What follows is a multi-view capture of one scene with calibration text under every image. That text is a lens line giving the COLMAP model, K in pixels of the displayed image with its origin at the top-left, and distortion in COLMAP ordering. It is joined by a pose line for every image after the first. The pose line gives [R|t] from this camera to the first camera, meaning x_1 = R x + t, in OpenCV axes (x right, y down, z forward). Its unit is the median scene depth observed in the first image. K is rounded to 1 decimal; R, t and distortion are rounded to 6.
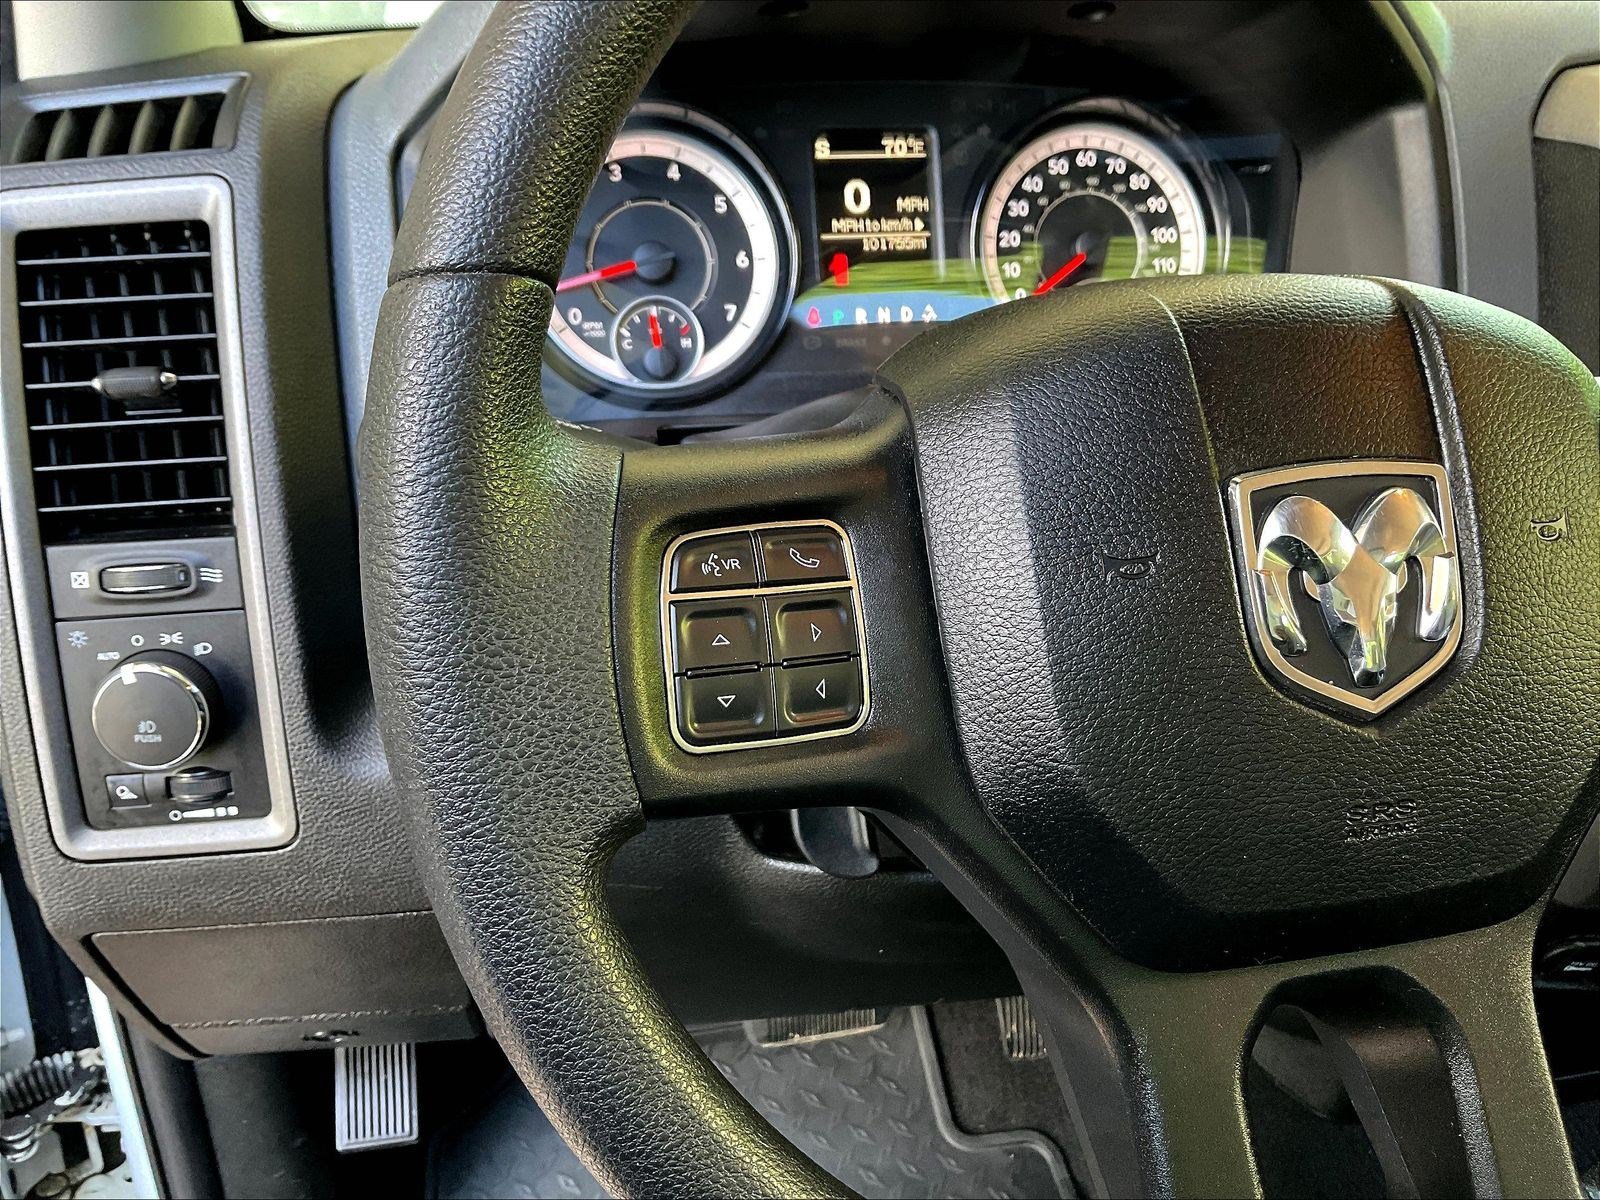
lens RADIAL K [[1374.0, 0, 800.0], [0, 1374.0, 600.0], [0, 0, 1]] dist [0.095276, -0.242530]
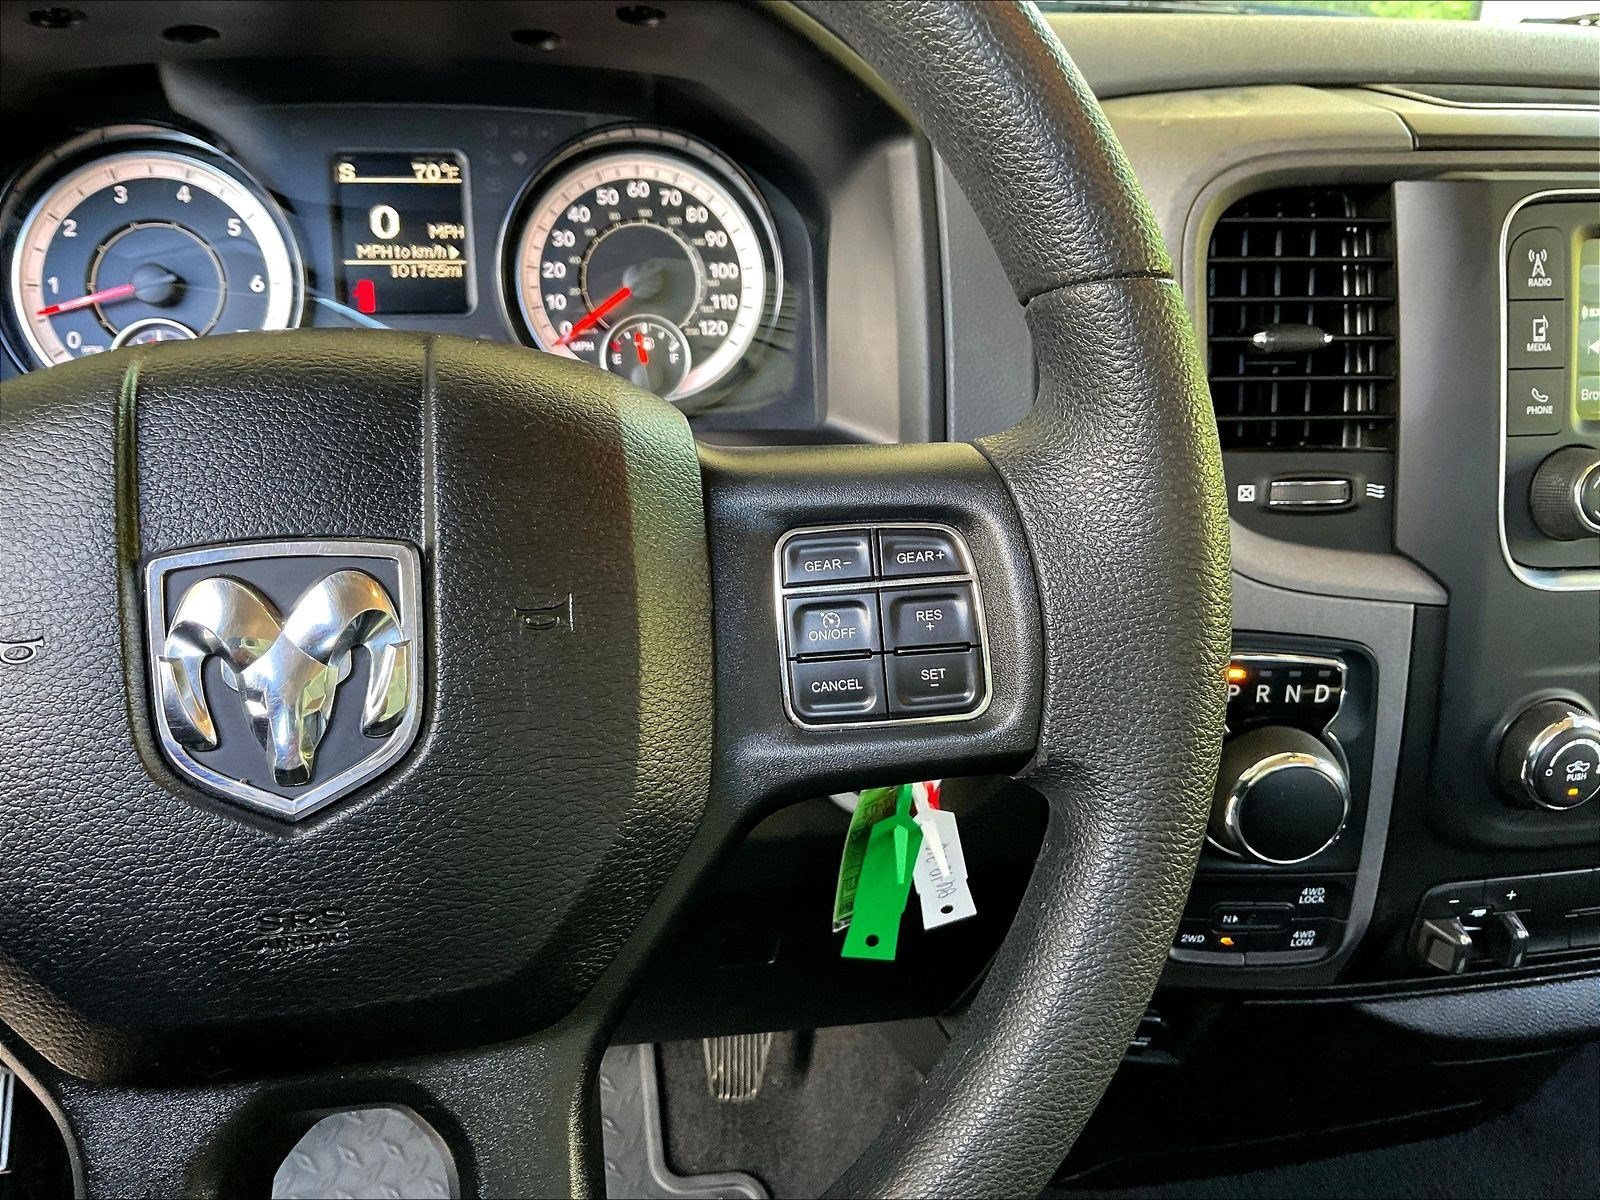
lens RADIAL K [[1374.0, 0, 800.0], [0, 1374.0, 600.0], [0, 0, 1]] dist [0.095276, -0.242530]
pose [[0.999487, 0.027688, -0.016082, 0.345717], [-0.027758, 0.999606, -0.004114, -0.030624], [0.015962, 0.004558, 0.999862, 0.035013]]
